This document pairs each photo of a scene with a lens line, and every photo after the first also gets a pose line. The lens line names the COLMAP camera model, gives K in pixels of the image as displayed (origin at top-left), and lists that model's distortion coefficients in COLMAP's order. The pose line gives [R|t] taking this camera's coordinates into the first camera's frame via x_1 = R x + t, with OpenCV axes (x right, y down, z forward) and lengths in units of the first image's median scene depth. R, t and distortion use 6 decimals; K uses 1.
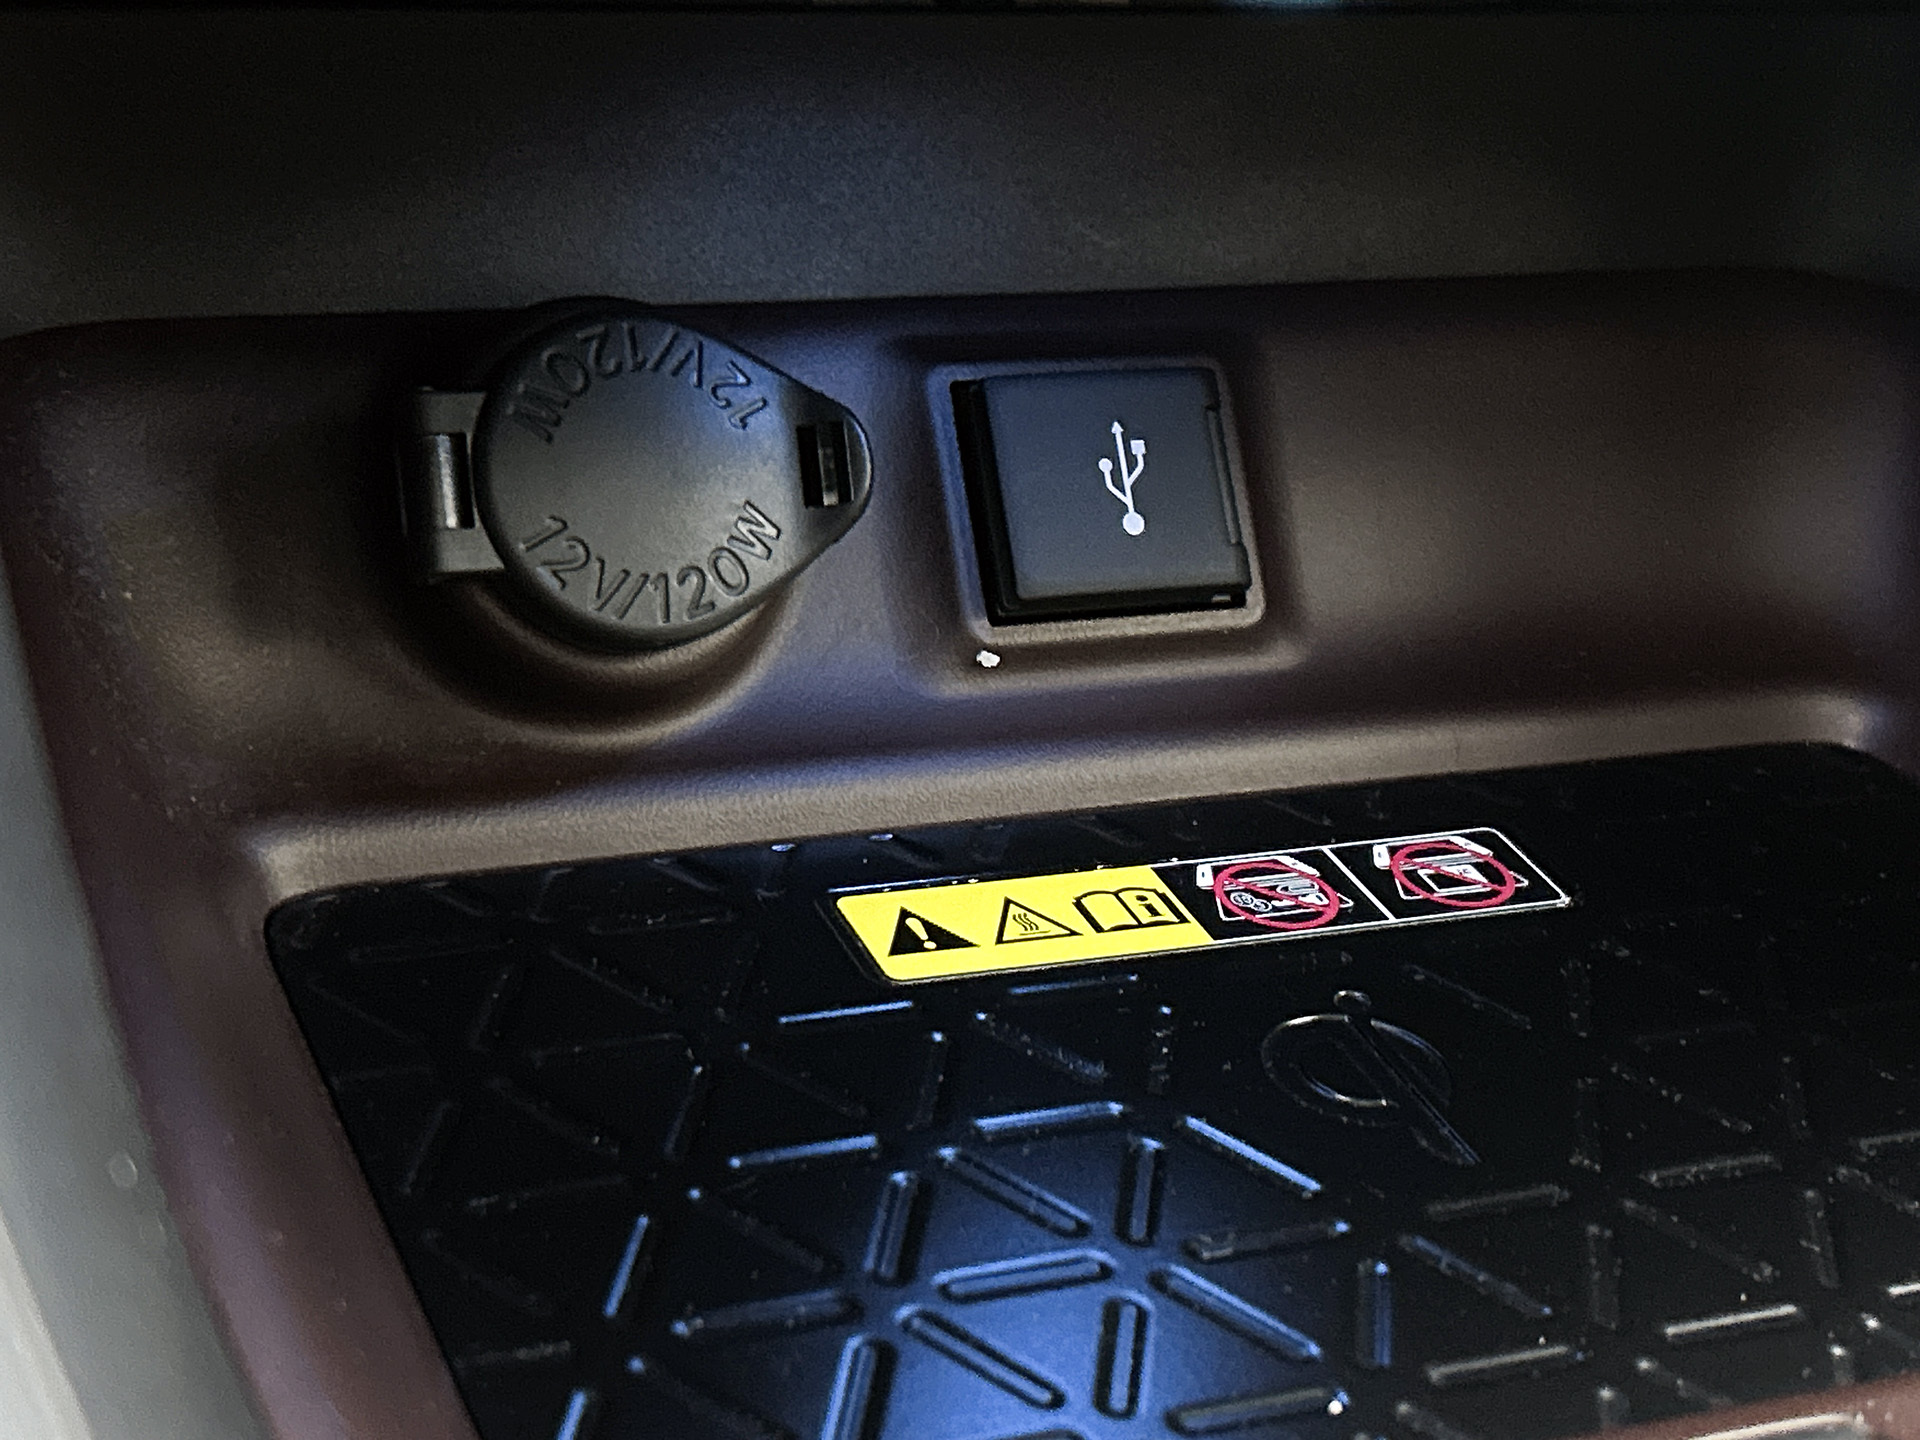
lens RADIAL K [[3348.6, 0, 954.8], [0, 3348.6, 721.5], [0, 0, 1]] dist [0.193398, 0.000000]
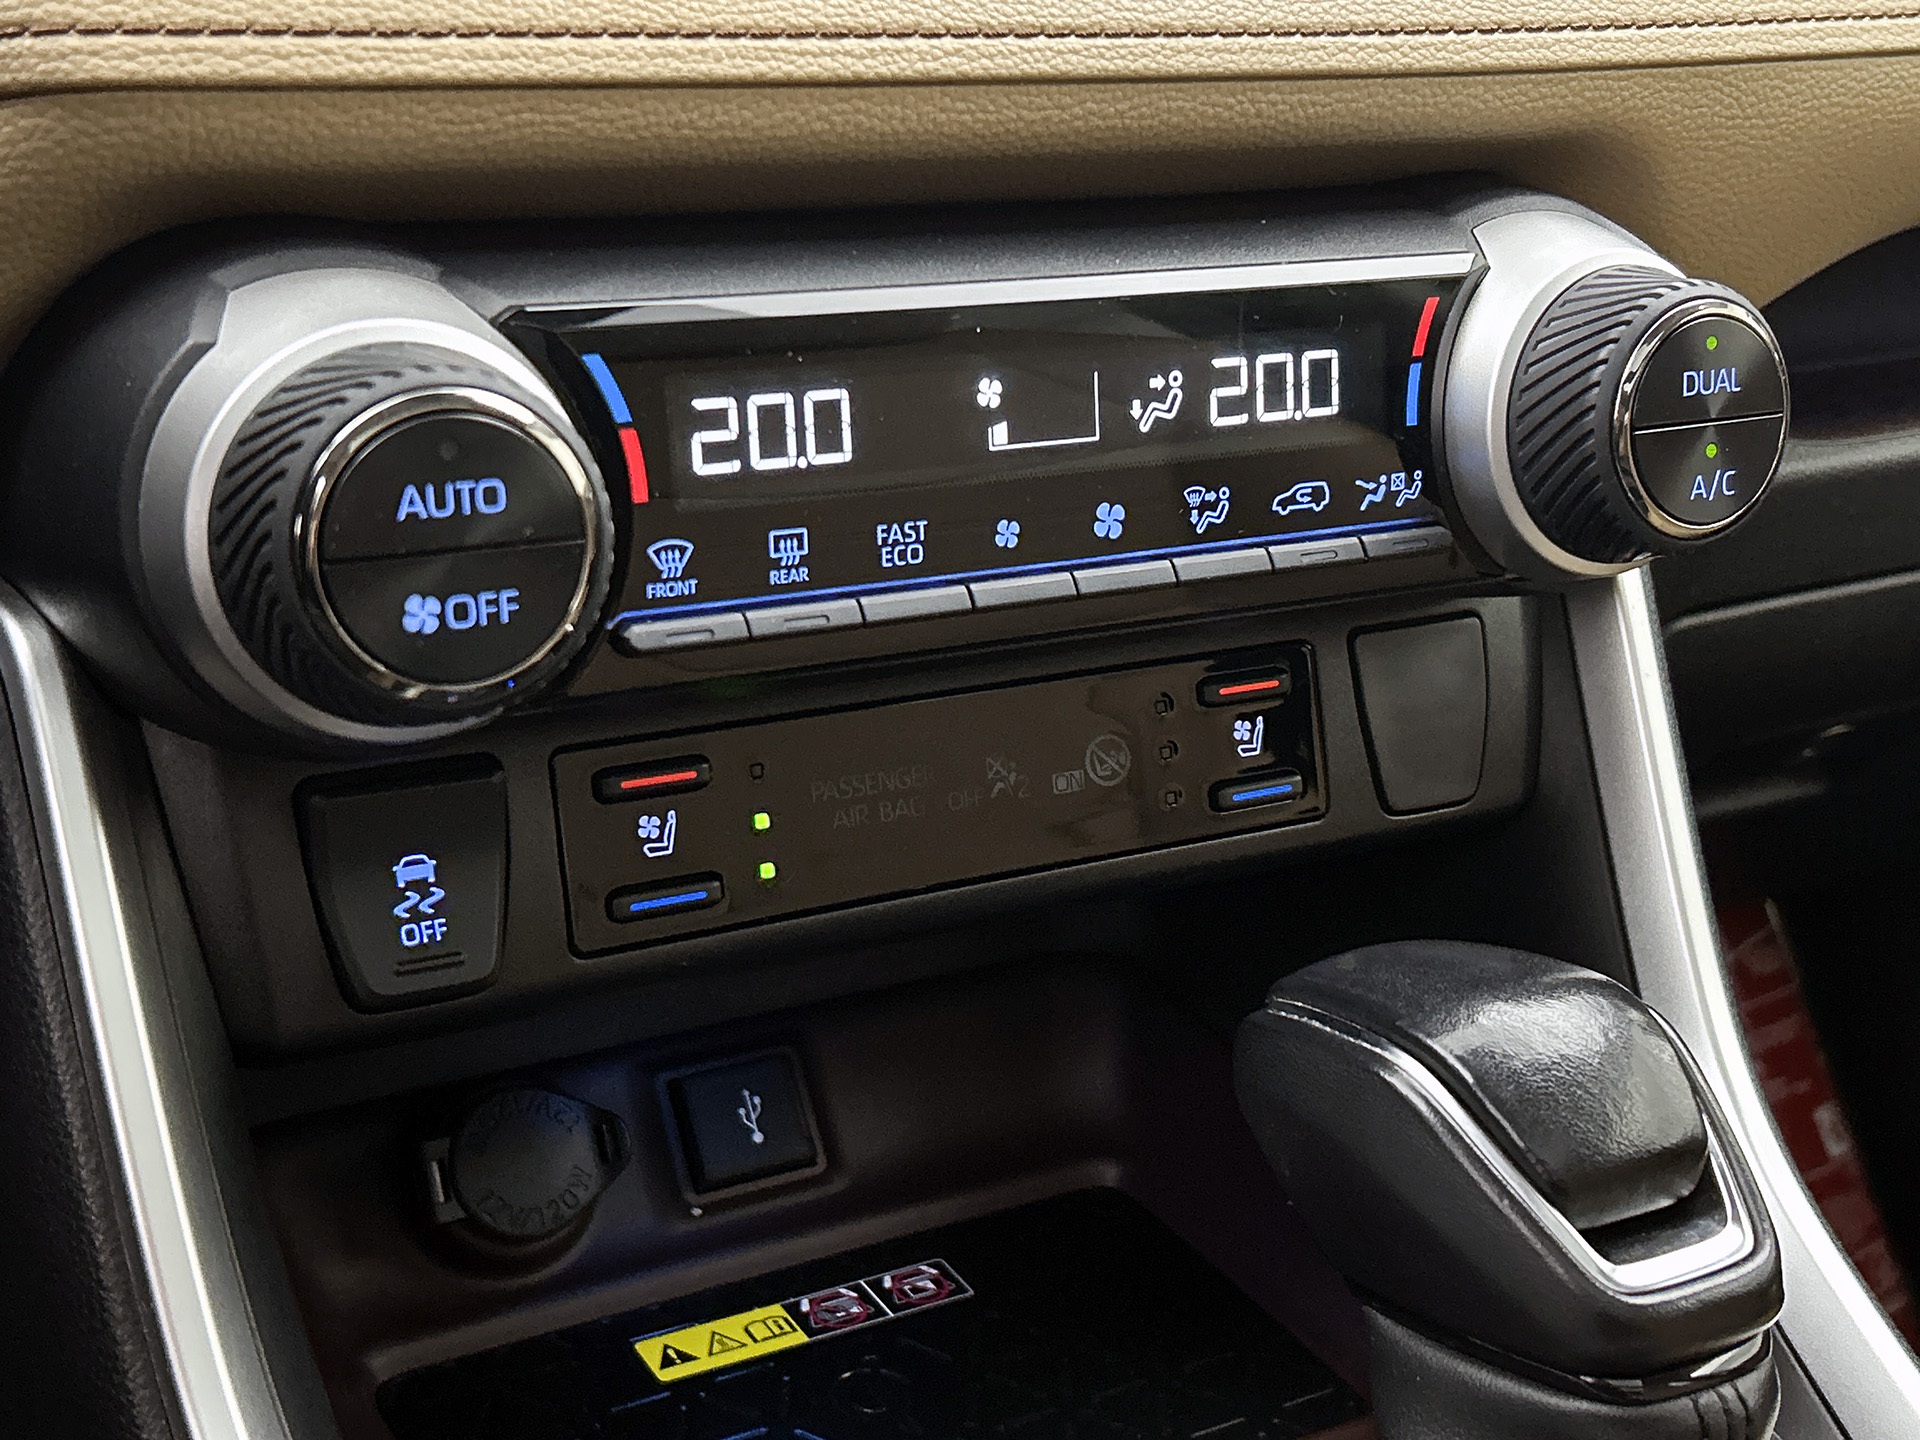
lens RADIAL K [[2479.4, 0, 964.0], [0, 2479.4, 713.0], [0, 0, 1]] dist [0.032952, 0.000000]
pose [[0.990489, -0.110429, 0.082074, 0.088331], [0.117893, 0.988712, -0.092464, -0.174742], [-0.070937, 0.101260, 0.992328, -0.651157]]
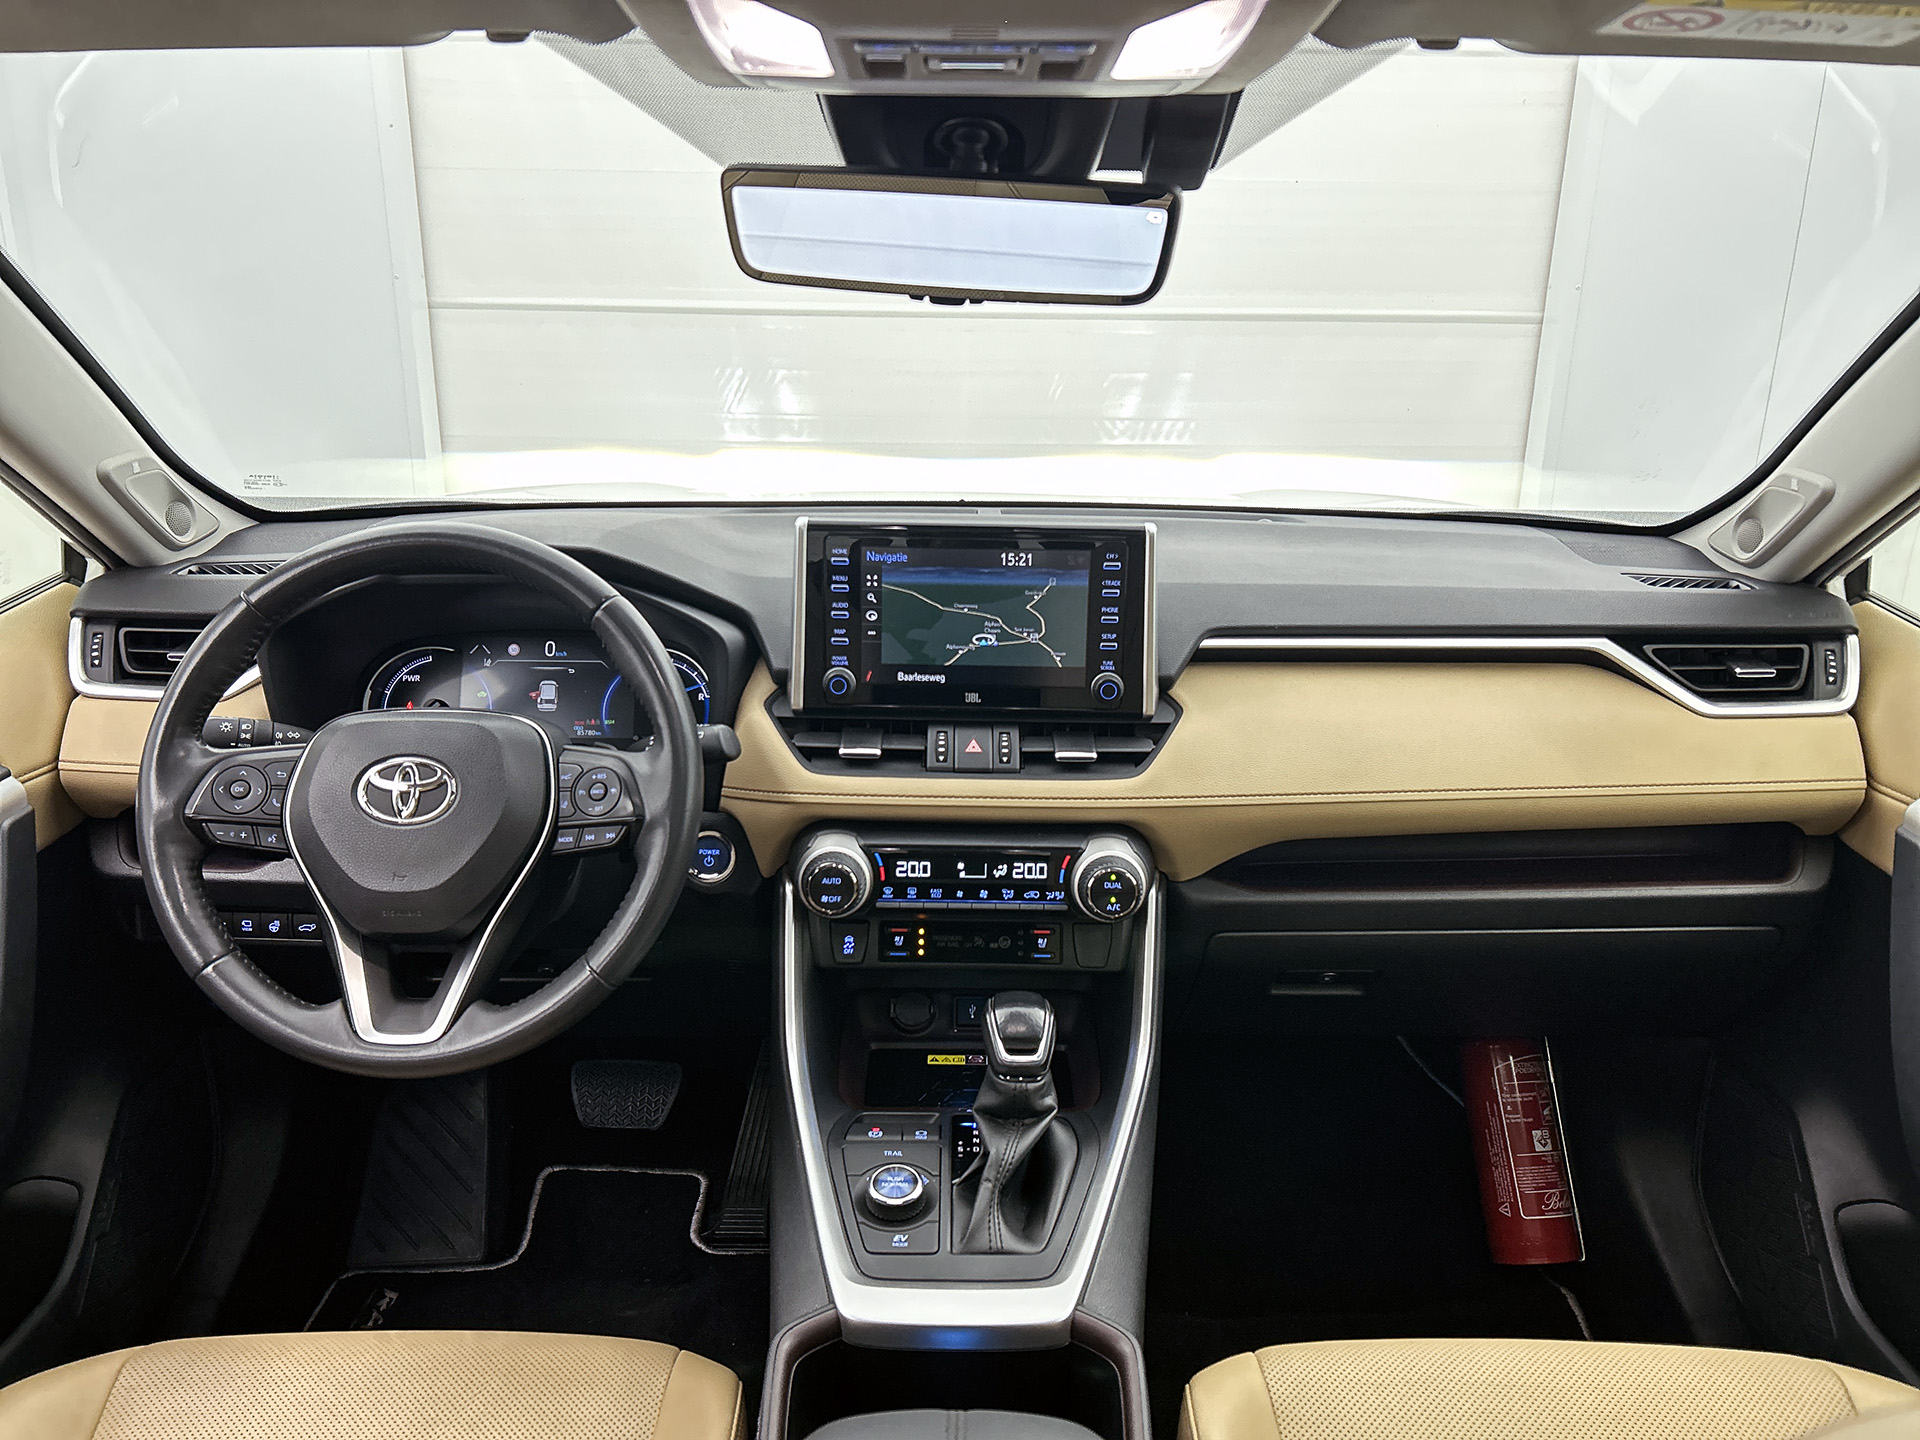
lens RADIAL K [[1471.2, 0, 975.4], [0, 1471.2, 733.1], [0, 0, 1]] dist [0.017772, -0.024943]
pose [[0.911374, 0.010308, -0.411451, 1.753409], [-0.084139, 0.983241, -0.161736, -0.177306], [0.402888, 0.182021, 0.896967, -2.787909]]
